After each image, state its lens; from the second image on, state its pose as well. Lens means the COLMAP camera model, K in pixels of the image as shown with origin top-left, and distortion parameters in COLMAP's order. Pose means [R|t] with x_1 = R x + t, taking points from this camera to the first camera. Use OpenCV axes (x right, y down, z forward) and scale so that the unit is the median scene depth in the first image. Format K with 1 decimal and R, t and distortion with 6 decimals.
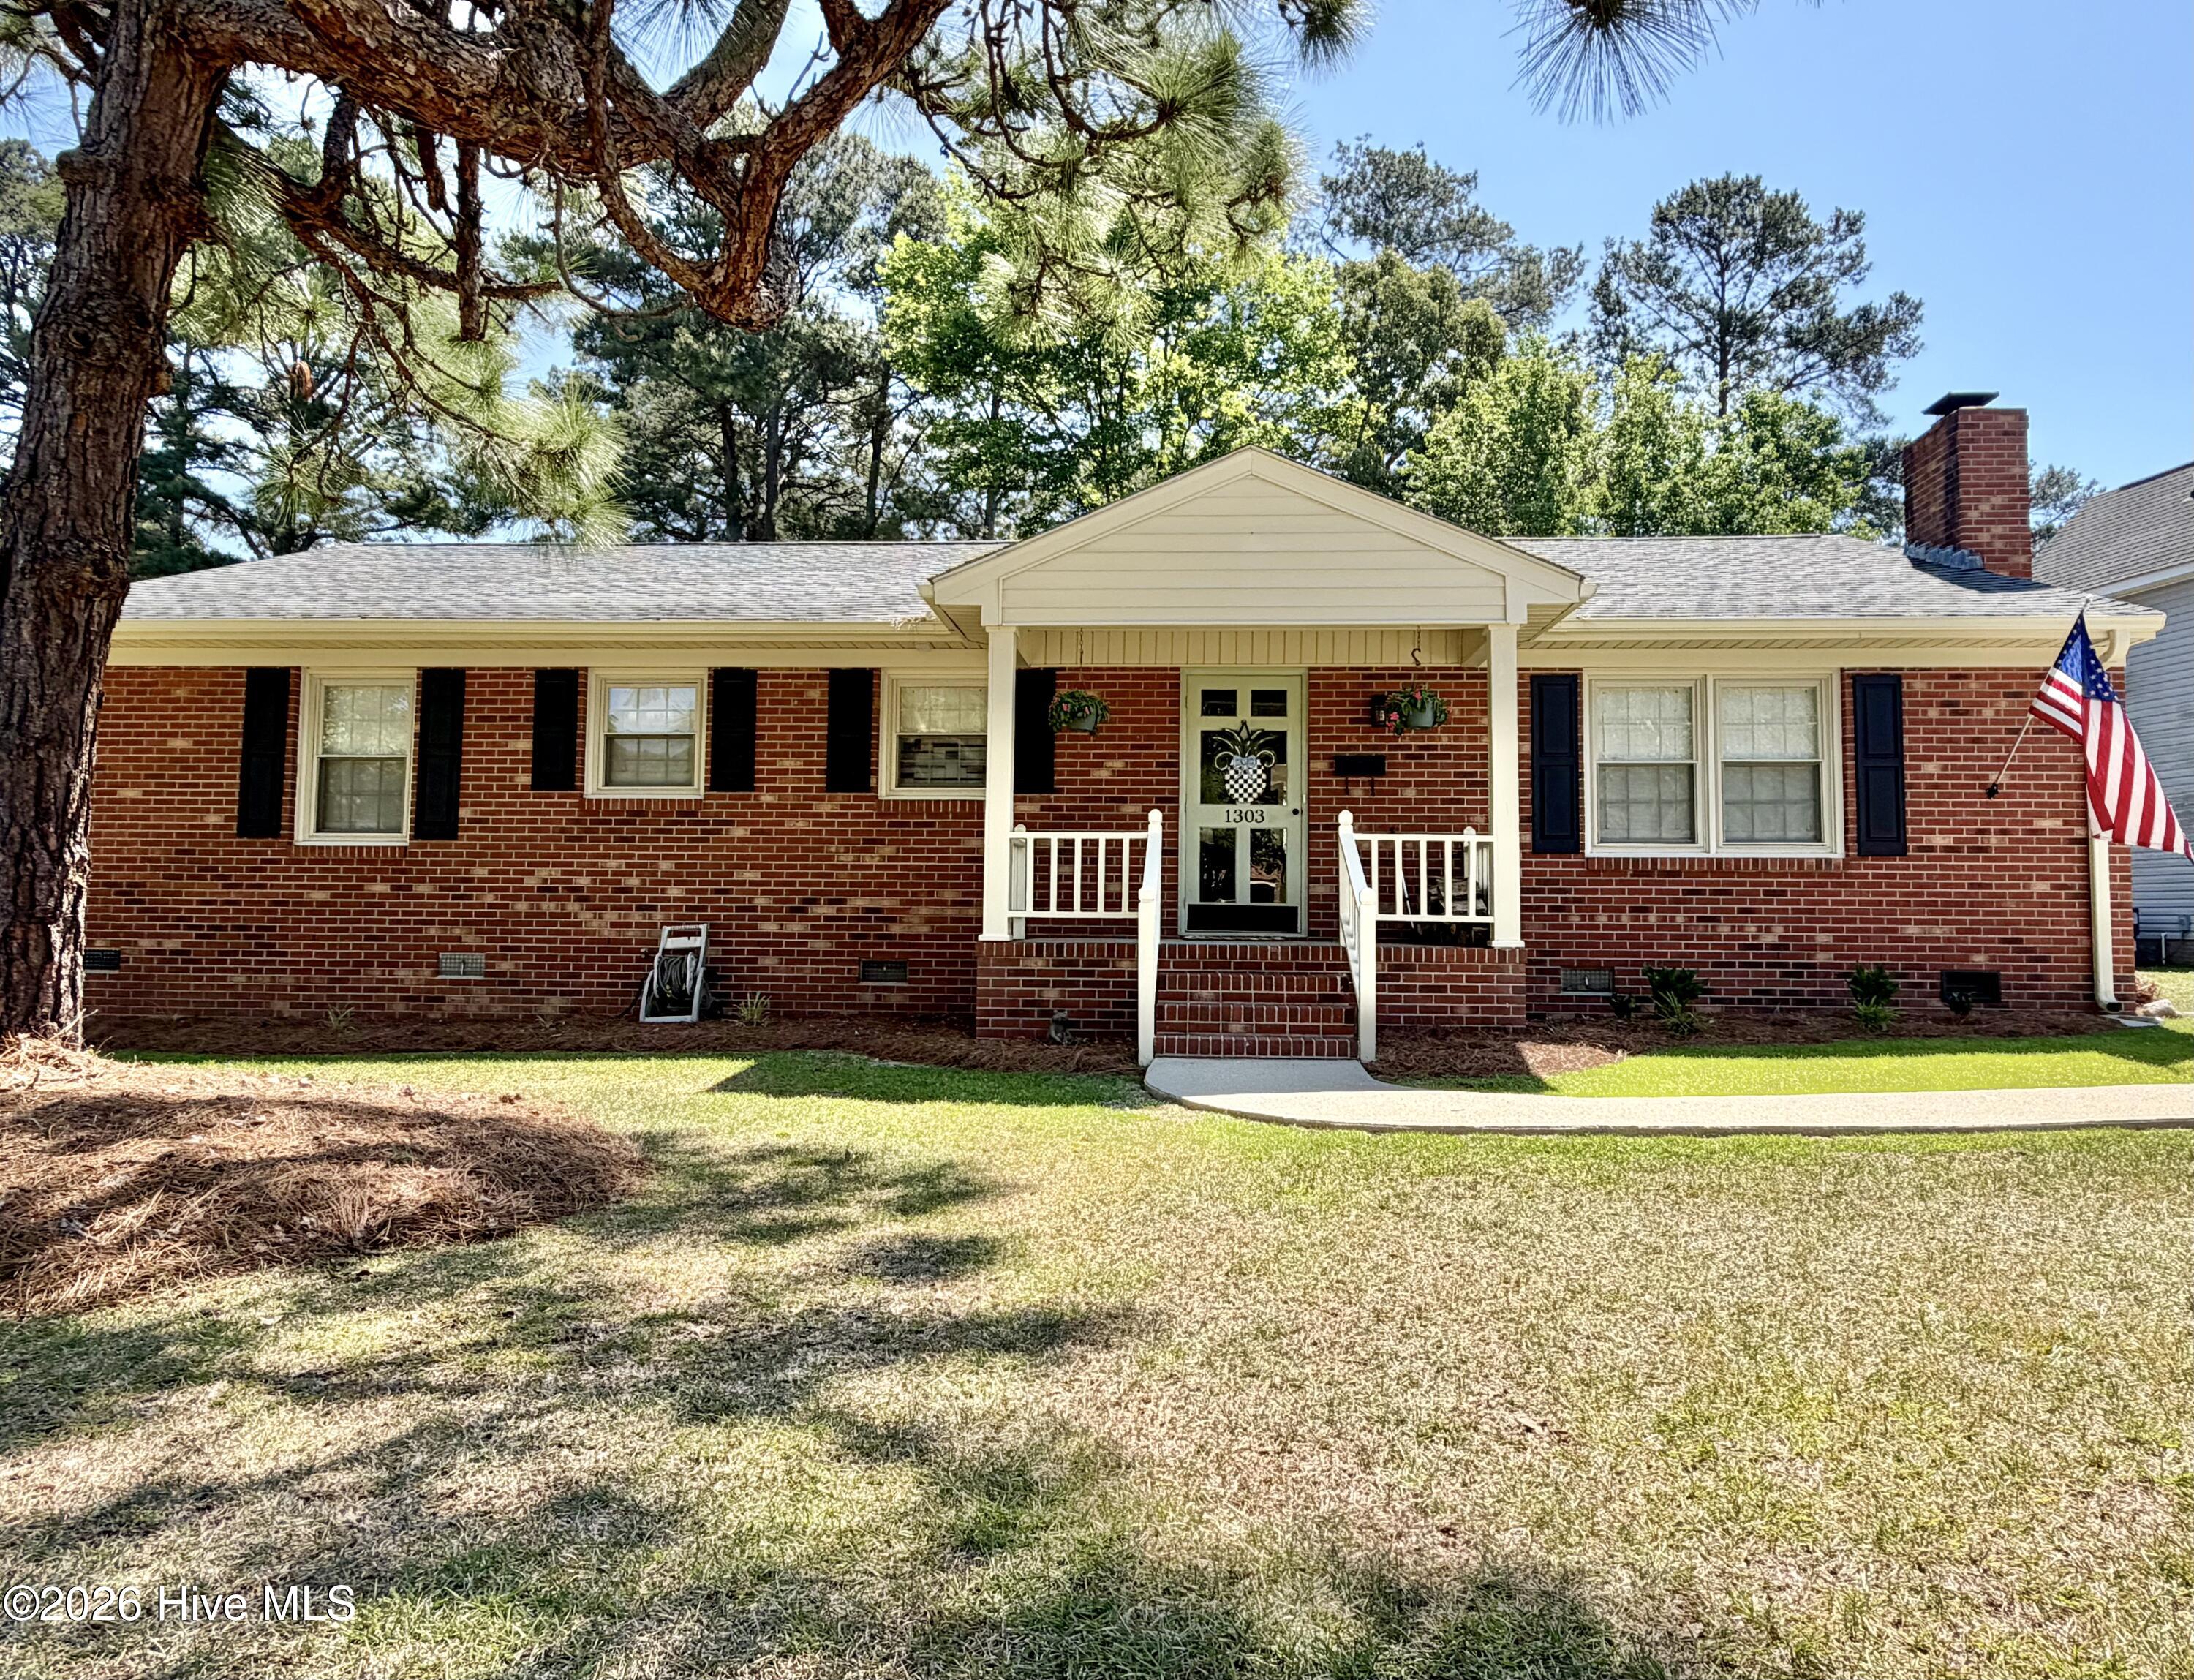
lens RADIAL K [[1380.0, 0, 1131.0], [0, 1380.0, 841.9], [0, 0, 1]] dist [0.001433, -0.000432]
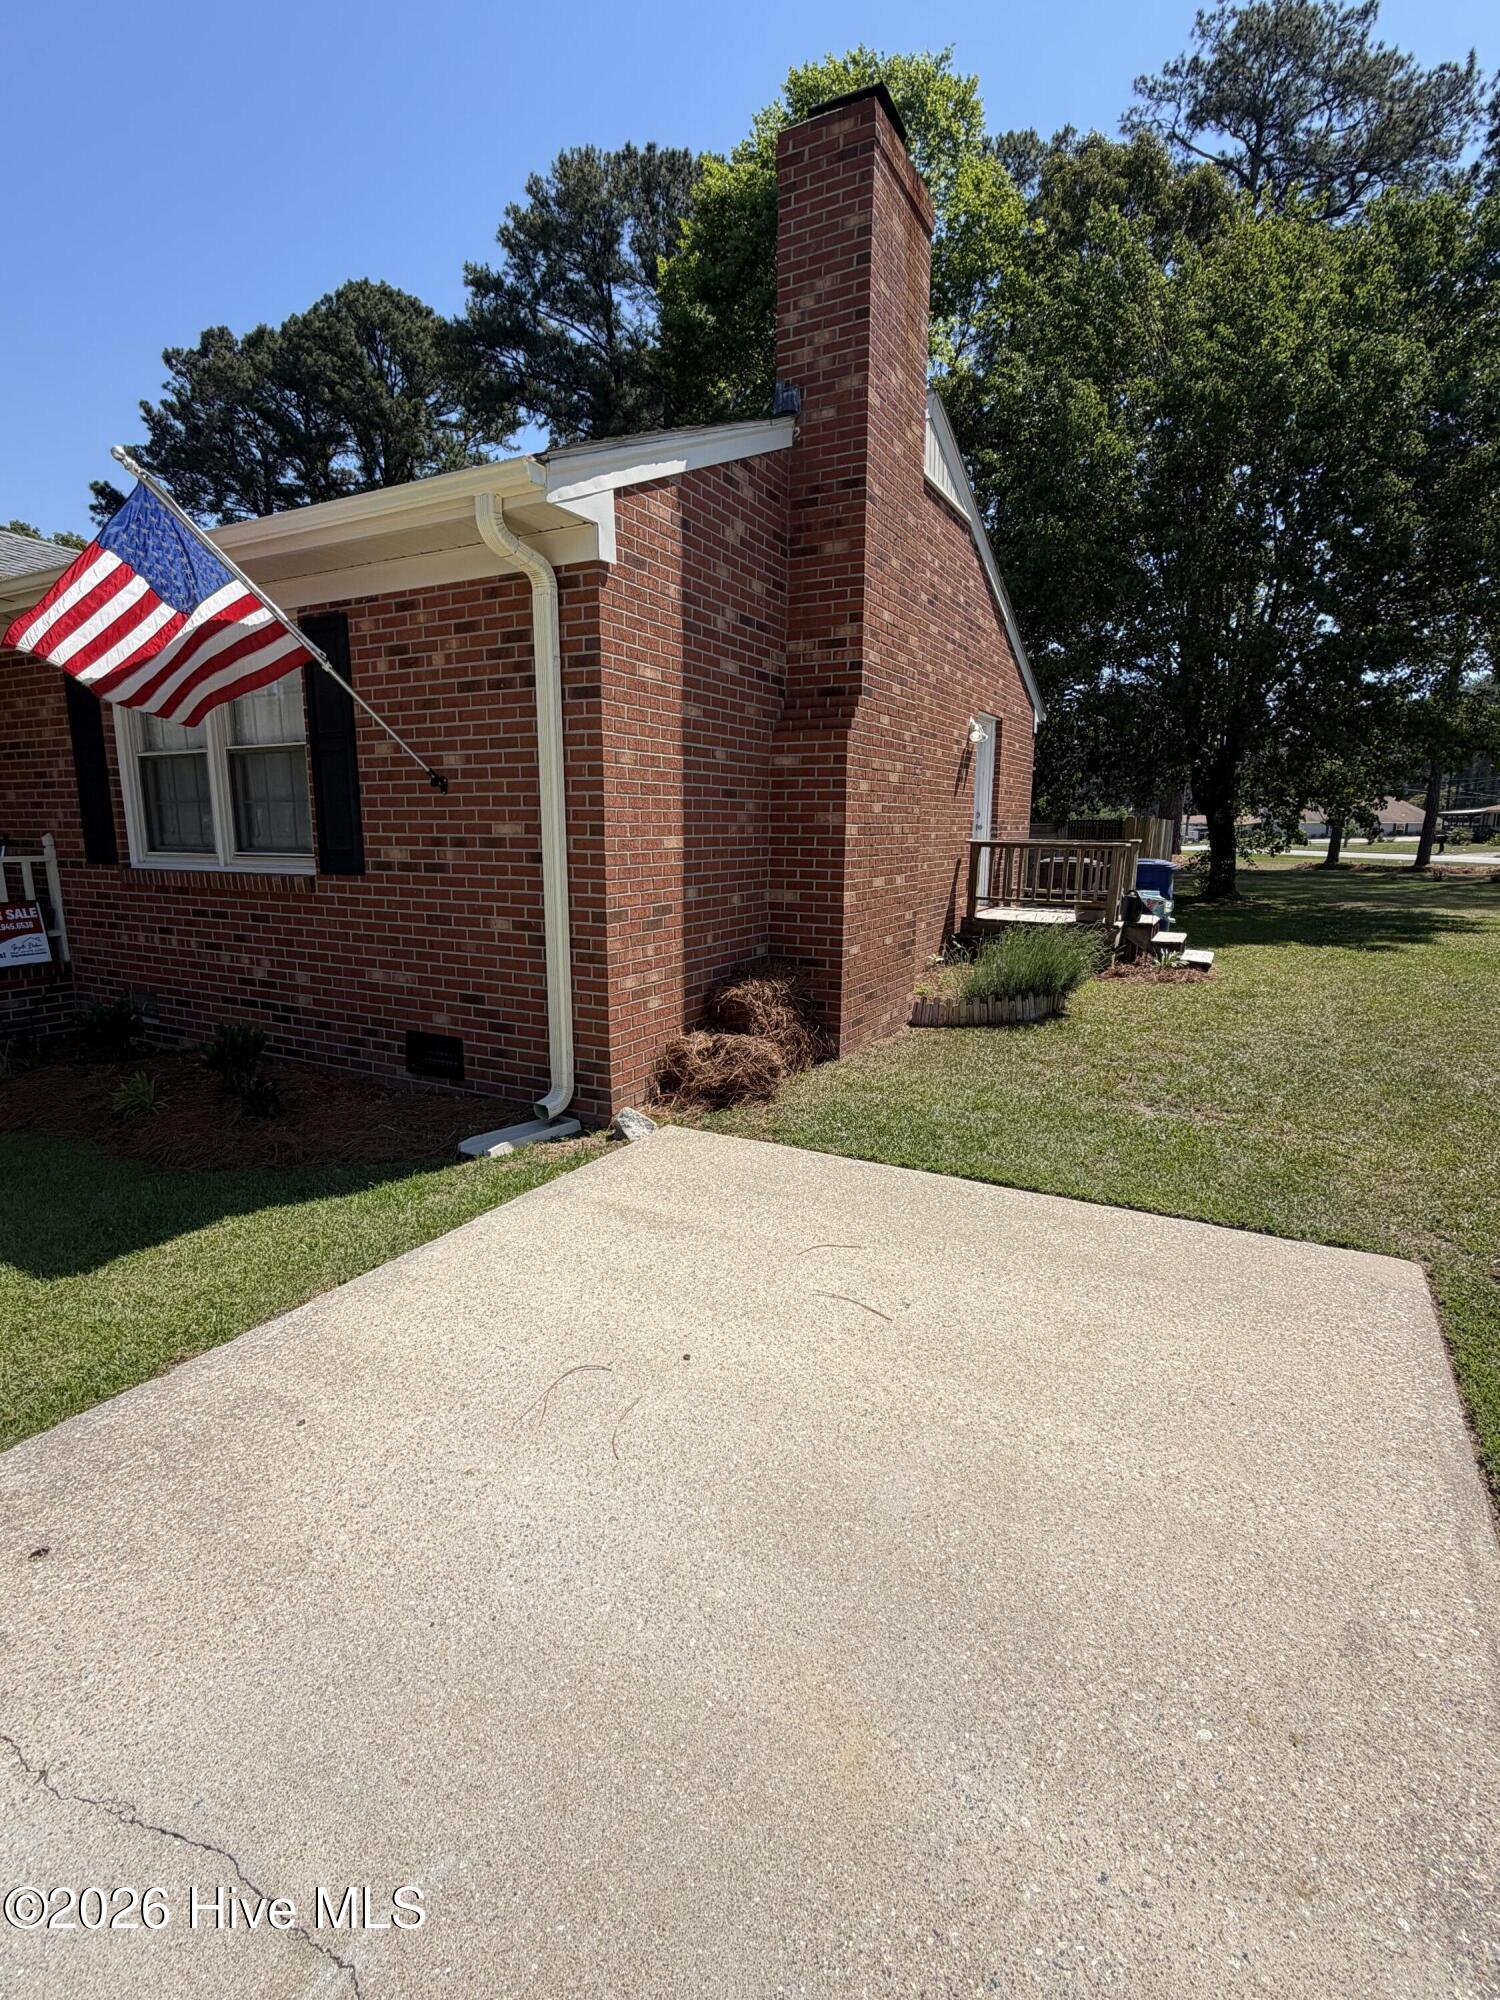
lens RADIAL K [[954.5, 0, 750.0], [0, 954.5, 1000.0], [0, 0, 1]] dist [-0.009548, 0.000004]
pose [[0.901467, 0.071510, -0.426901, 1.016341], [0.036640, 0.970112, 0.239874, -0.041412], [0.431295, -0.231880, 0.871904, 0.663365]]
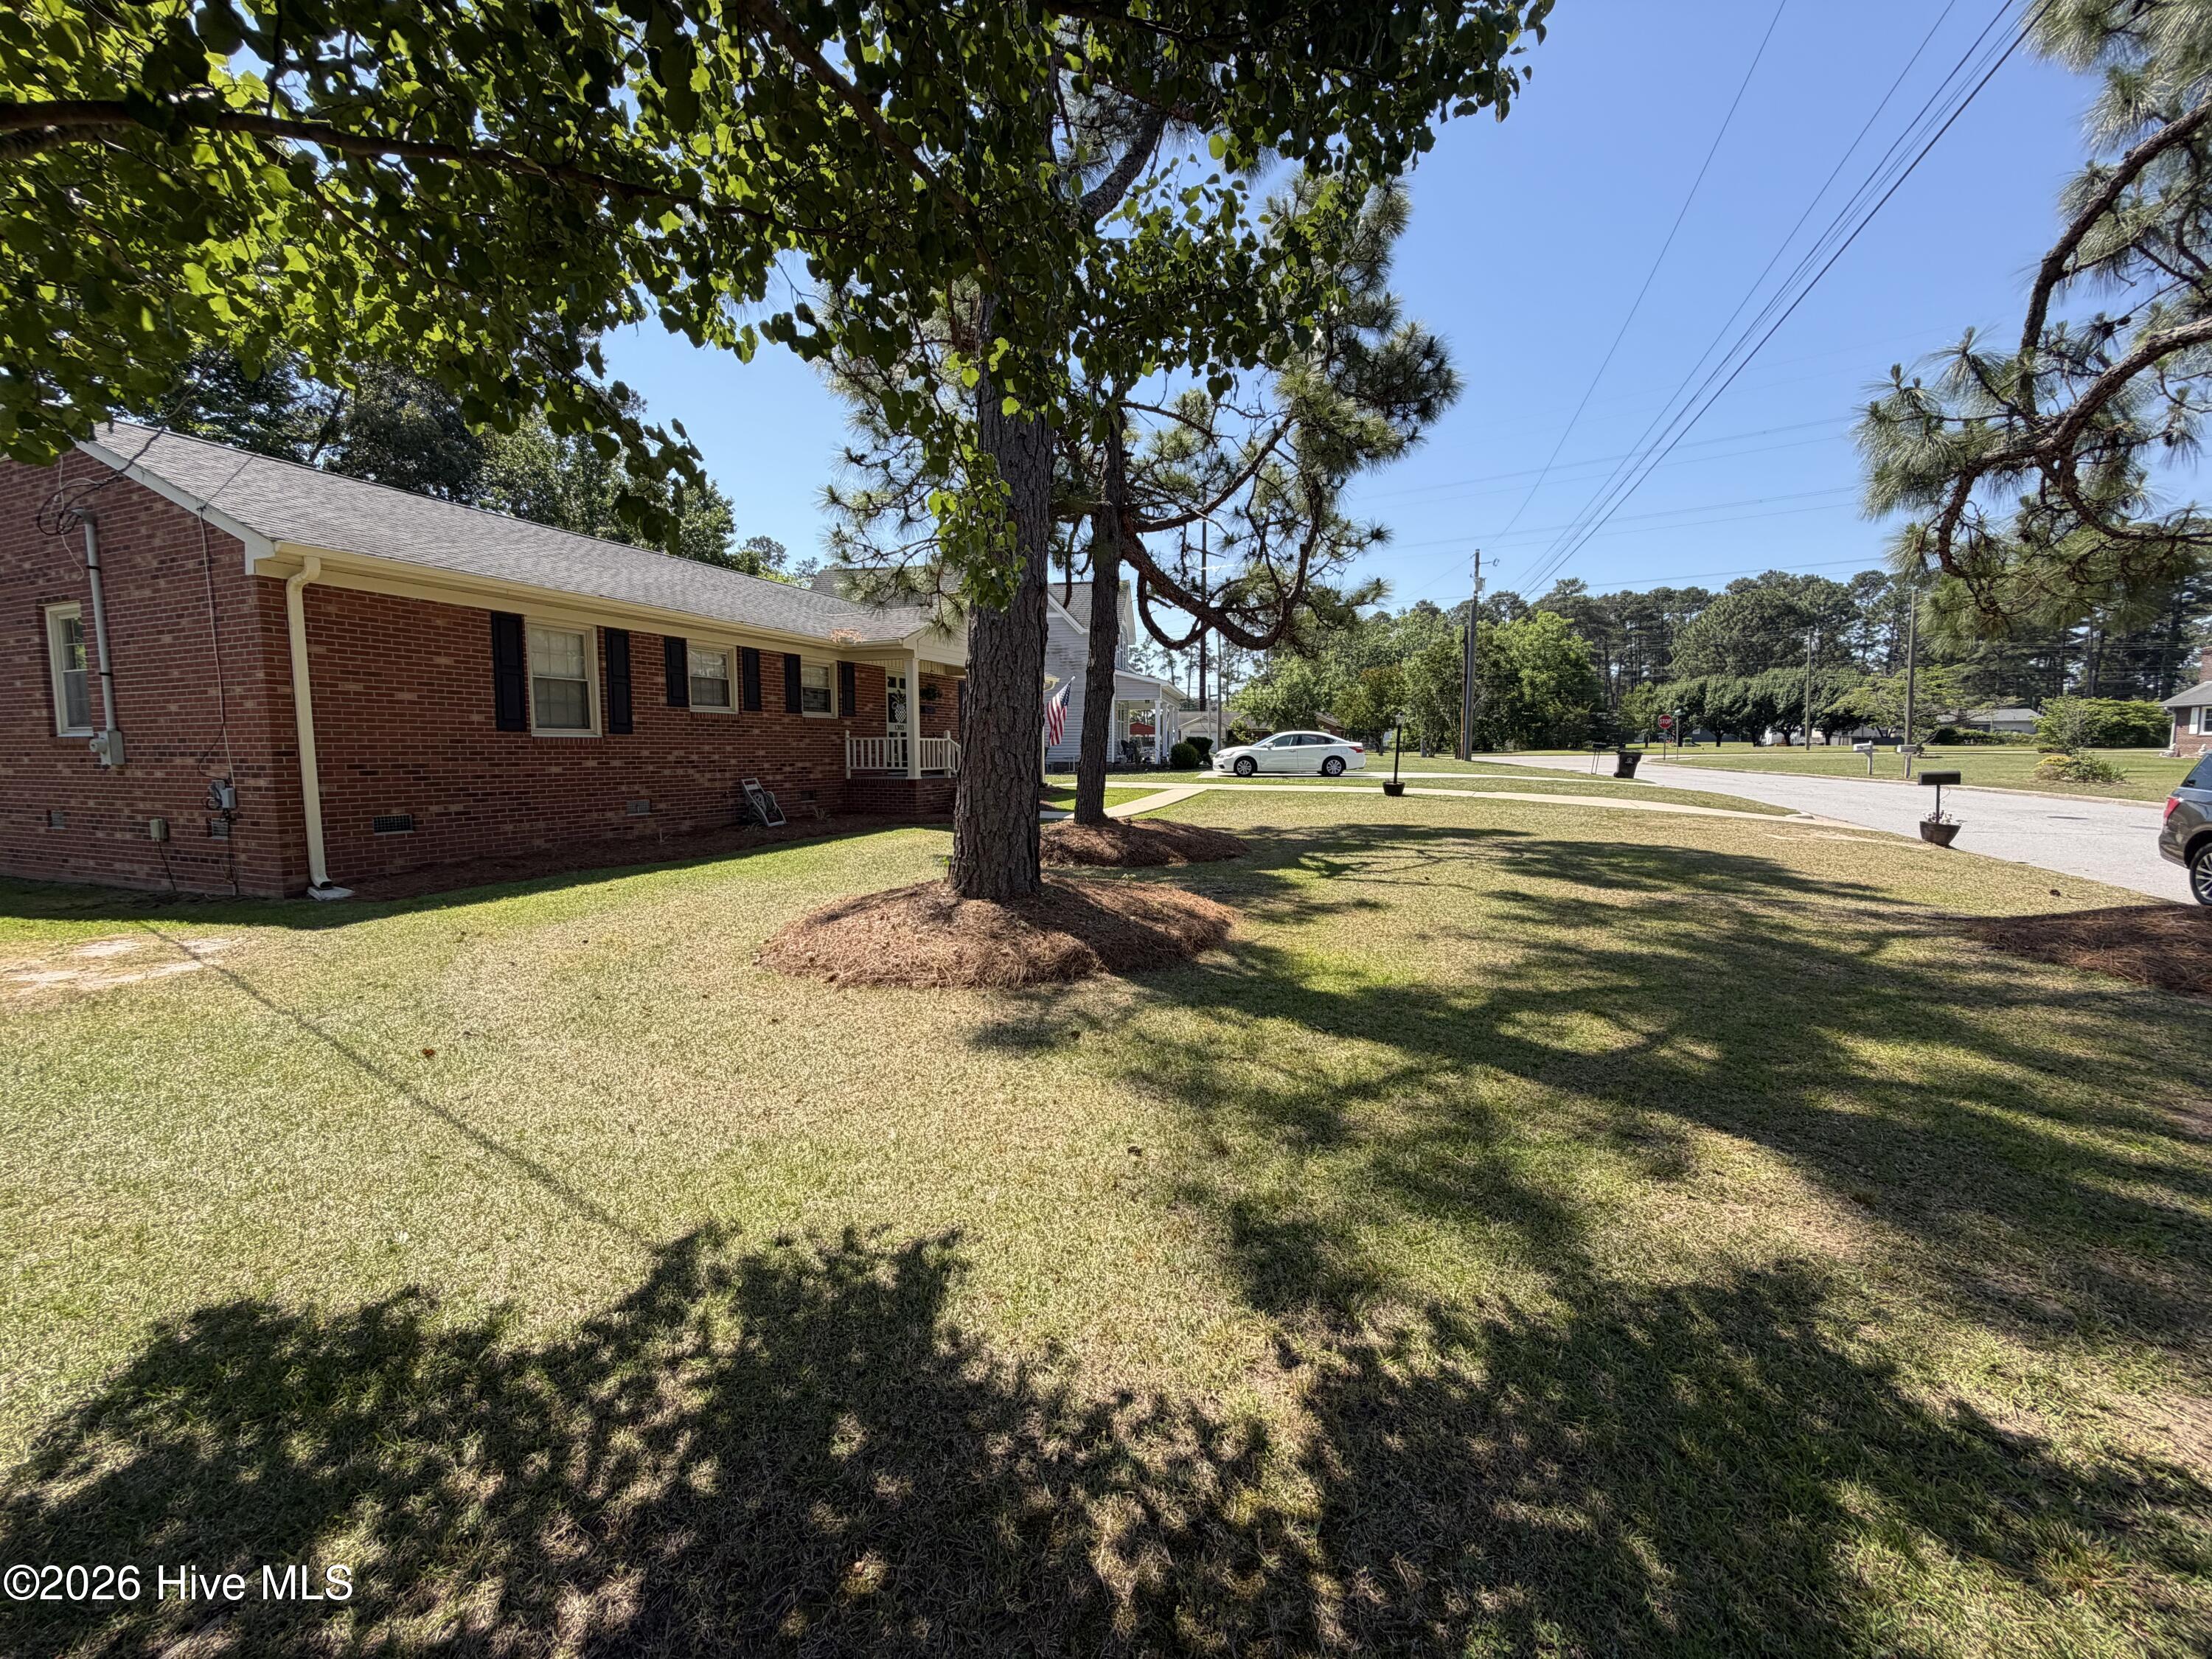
lens RADIAL K [[874.6, 0, 1106.0], [0, 874.6, 829.5], [0, 0, 1]] dist [-0.004974, -0.000836]
pose [[0.313755, -0.097385, 0.944497, -1.493140], [-0.059599, 0.990745, 0.121952, -0.057171], [-0.947632, -0.094554, 0.305047, 0.122738]]
